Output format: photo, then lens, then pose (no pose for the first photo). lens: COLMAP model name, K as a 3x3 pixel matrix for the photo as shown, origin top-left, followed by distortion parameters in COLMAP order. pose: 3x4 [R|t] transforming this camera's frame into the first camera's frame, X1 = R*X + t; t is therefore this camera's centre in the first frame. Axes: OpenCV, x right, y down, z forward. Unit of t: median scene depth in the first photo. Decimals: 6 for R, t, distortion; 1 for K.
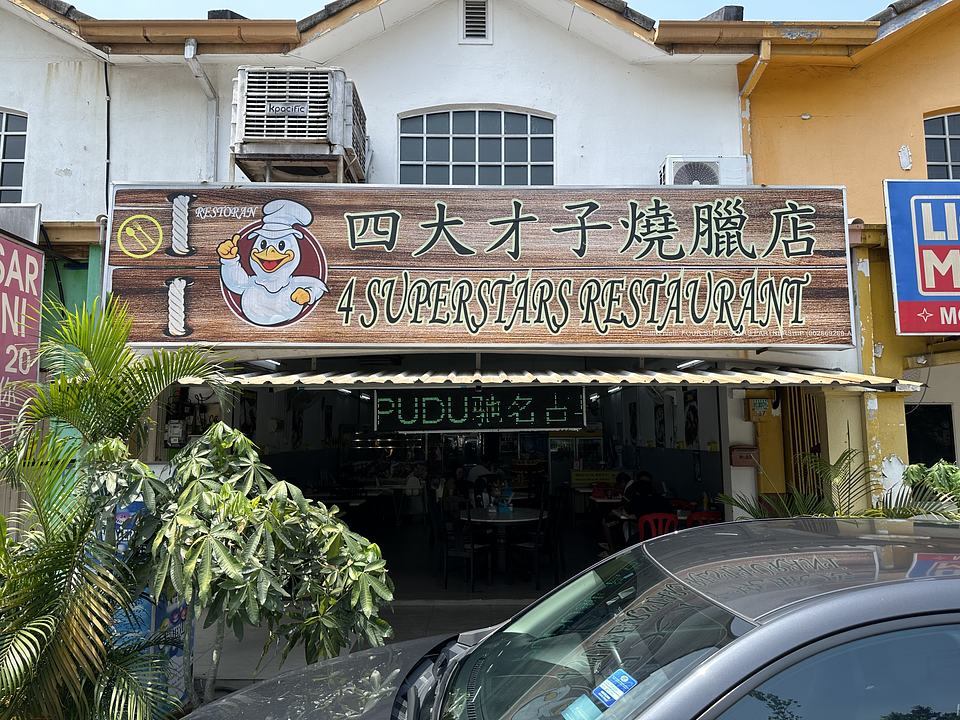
lens RADIAL K [[669.1, 0, 482.8], [0, 669.1, 357.5], [0, 0, 1]] dist [0.056340, 0.000257]
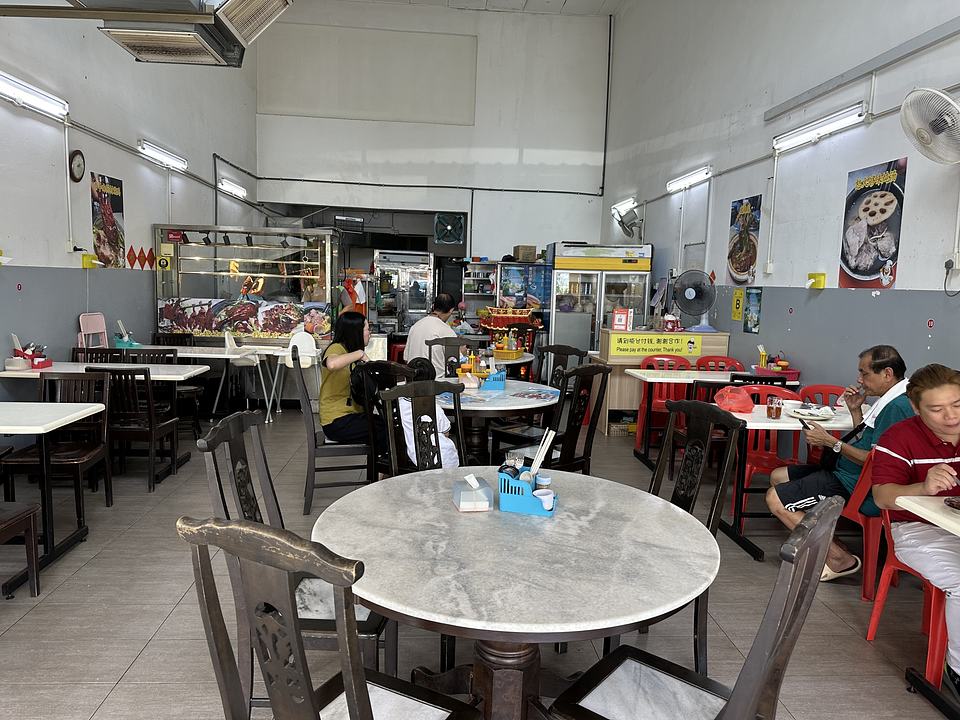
lens RADIAL K [[669.1, 0, 481.2], [0, 669.1, 360.3], [0, 0, 1]] dist [0.056340, 0.000257]
pose [[0.996887, 0.029576, 0.073088, -0.001778], [-0.045526, 0.972758, 0.227311, 0.072741], [-0.064374, -0.229930, 0.971076, 0.471583]]
